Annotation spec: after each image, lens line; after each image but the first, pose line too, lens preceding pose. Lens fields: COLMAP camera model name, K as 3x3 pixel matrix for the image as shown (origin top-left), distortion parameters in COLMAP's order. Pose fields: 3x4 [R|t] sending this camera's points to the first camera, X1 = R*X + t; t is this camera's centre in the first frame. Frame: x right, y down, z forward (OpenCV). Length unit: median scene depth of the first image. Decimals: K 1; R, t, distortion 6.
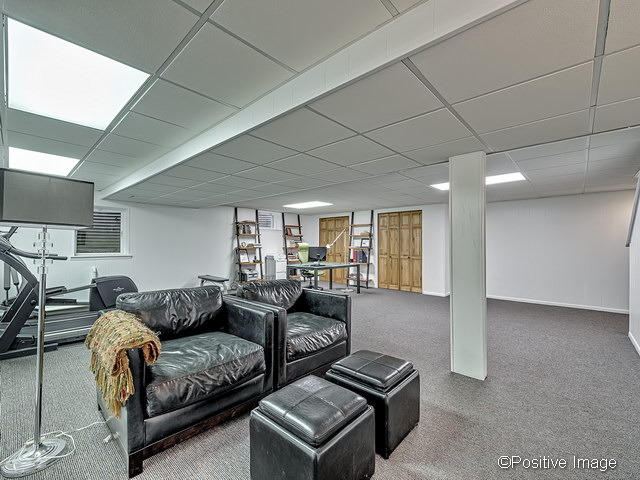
lens RADIAL K [[283.5, 0, 320.1], [0, 283.5, 241.1], [0, 0, 1]] dist [0.001976, 0.000038]
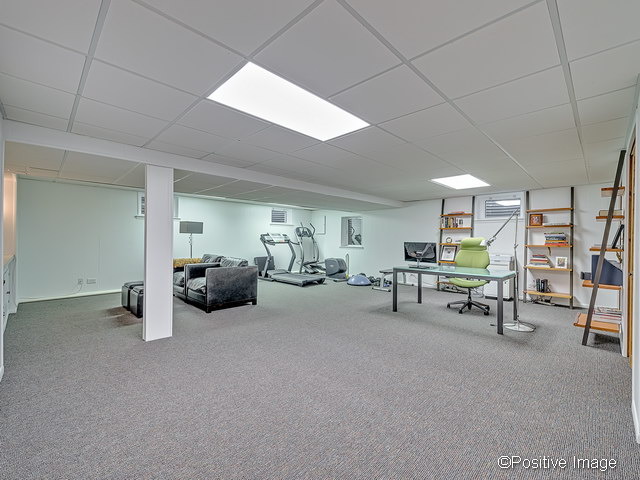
lens RADIAL K [[283.5, 0, 320.1], [0, 283.5, 240.5], [0, 0, 1]] dist [0.001976, 0.000038]
pose [[-0.043658, -0.006544, -0.999025, 0.599244], [0.007436, 0.999949, -0.006875, 0.015186], [0.999019, -0.007729, -0.043607, 0.624117]]
